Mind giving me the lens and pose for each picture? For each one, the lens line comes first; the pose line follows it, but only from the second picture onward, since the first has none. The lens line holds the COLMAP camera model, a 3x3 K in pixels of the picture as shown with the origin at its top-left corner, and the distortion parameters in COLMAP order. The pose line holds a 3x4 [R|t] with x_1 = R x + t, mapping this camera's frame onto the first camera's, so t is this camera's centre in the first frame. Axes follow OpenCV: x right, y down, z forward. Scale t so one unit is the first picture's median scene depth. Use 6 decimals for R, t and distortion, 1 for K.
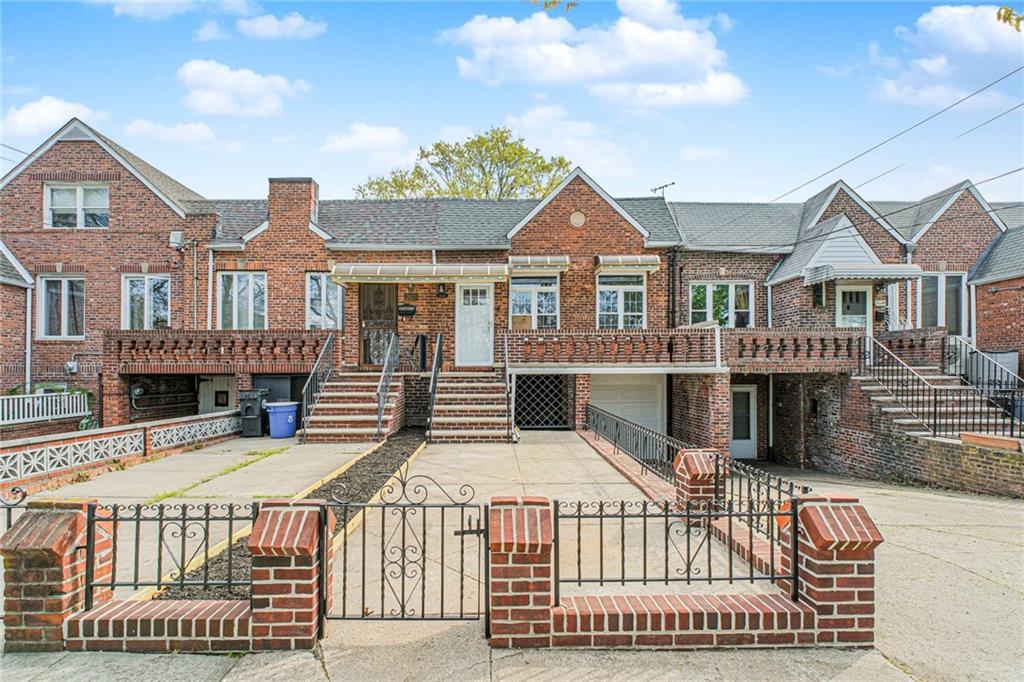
lens RADIAL K [[460.5, 0, 508.4], [0, 460.5, 365.6], [0, 0, 1]] dist [-0.001387, -0.000168]
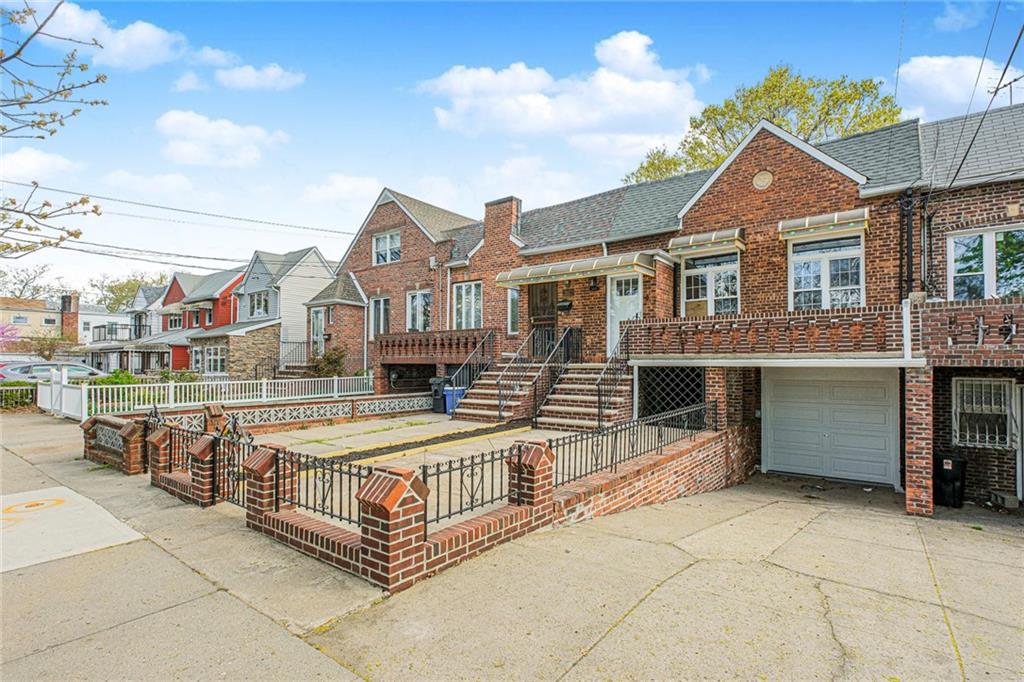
lens RADIAL K [[487.5, 0, 512.7], [0, 487.5, 349.5], [0, 0, 1]] dist [-0.004292, -0.001594]
pose [[0.791605, -0.013050, -0.610894, 0.367214], [0.008383, 0.999910, -0.010497, -0.006670], [0.610975, 0.003188, 0.791643, 0.027857]]
